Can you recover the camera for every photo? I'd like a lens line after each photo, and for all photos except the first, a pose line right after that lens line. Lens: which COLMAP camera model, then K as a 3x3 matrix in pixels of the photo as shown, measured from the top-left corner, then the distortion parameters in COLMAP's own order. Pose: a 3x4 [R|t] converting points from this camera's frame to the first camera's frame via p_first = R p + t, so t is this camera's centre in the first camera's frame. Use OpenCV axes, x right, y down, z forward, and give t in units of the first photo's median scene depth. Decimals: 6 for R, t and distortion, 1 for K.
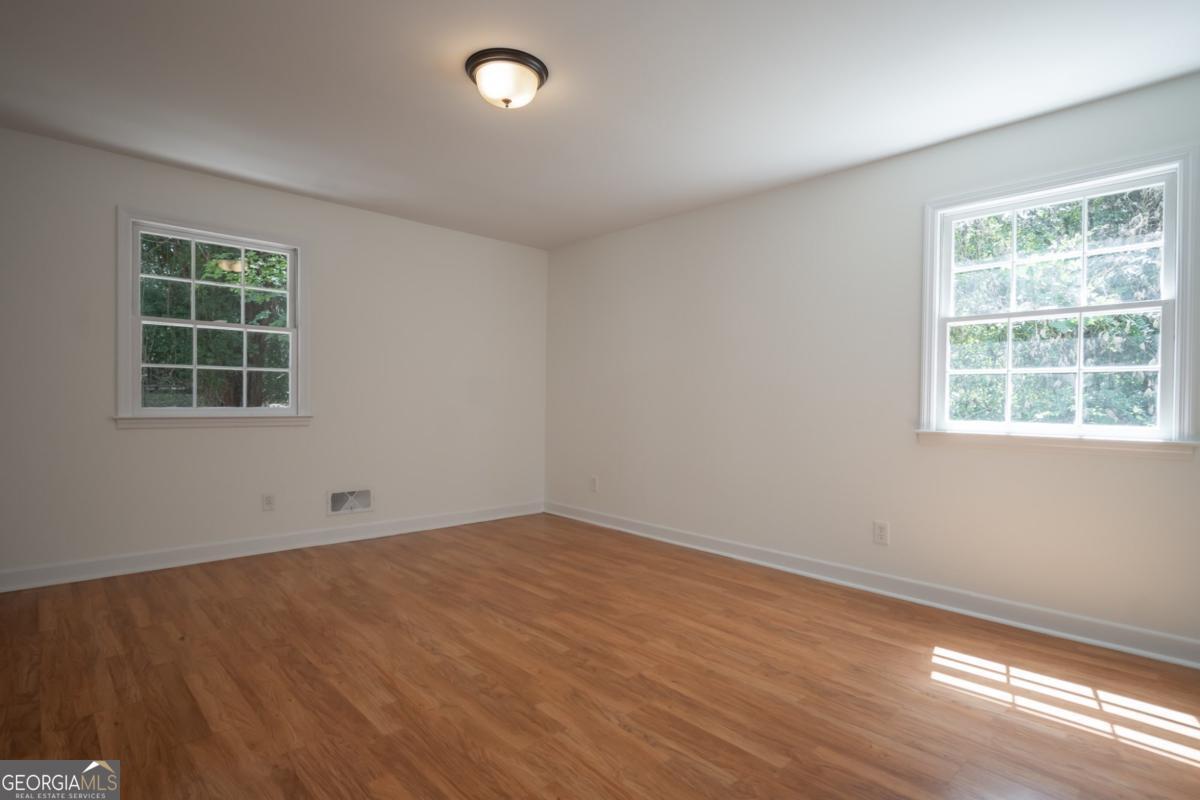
lens RADIAL K [[591.8, 0, 594.8], [0, 591.8, 402.8], [0, 0, 1]] dist [0.006391, 0.000376]
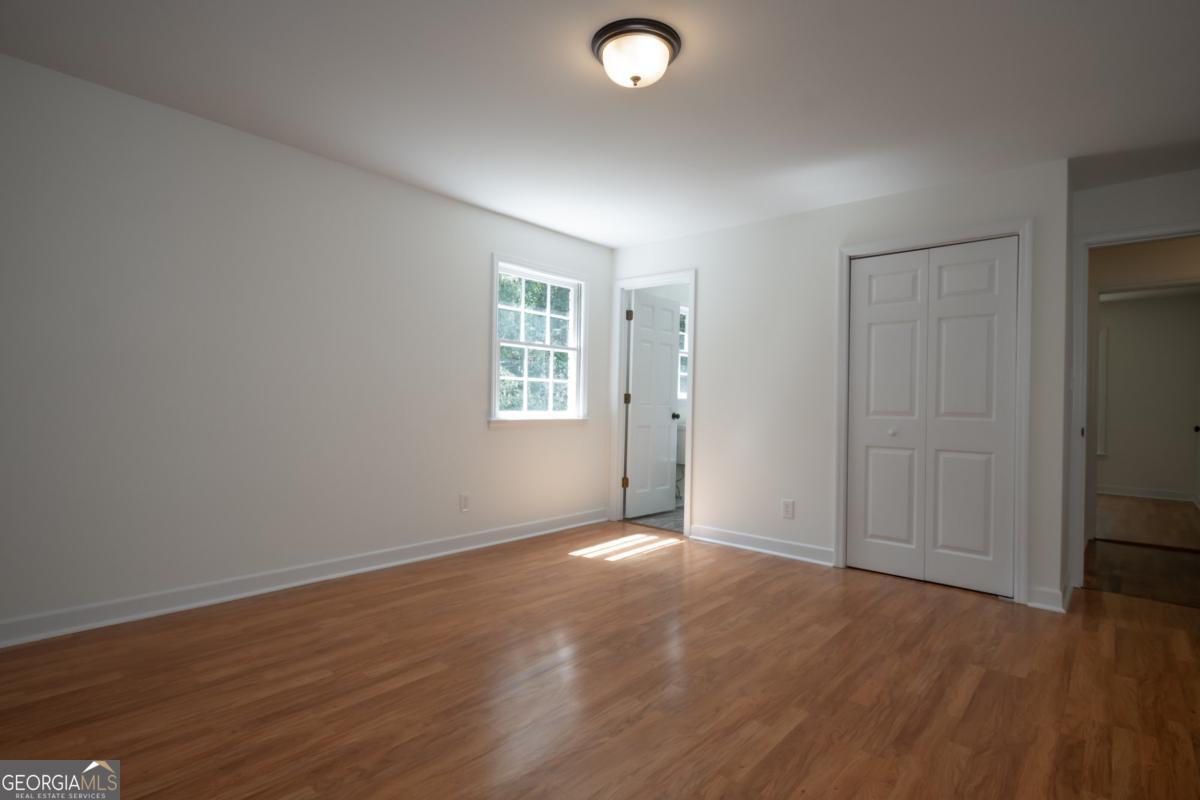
lens RADIAL K [[591.8, 0, 595.9], [0, 591.8, 396.6], [0, 0, 1]] dist [0.006391, 0.000376]
pose [[-0.089796, -0.005707, 0.995944, -1.067334], [-0.014118, 0.999890, 0.004456, -0.019394], [-0.995860, -0.013660, -0.089866, 1.135276]]
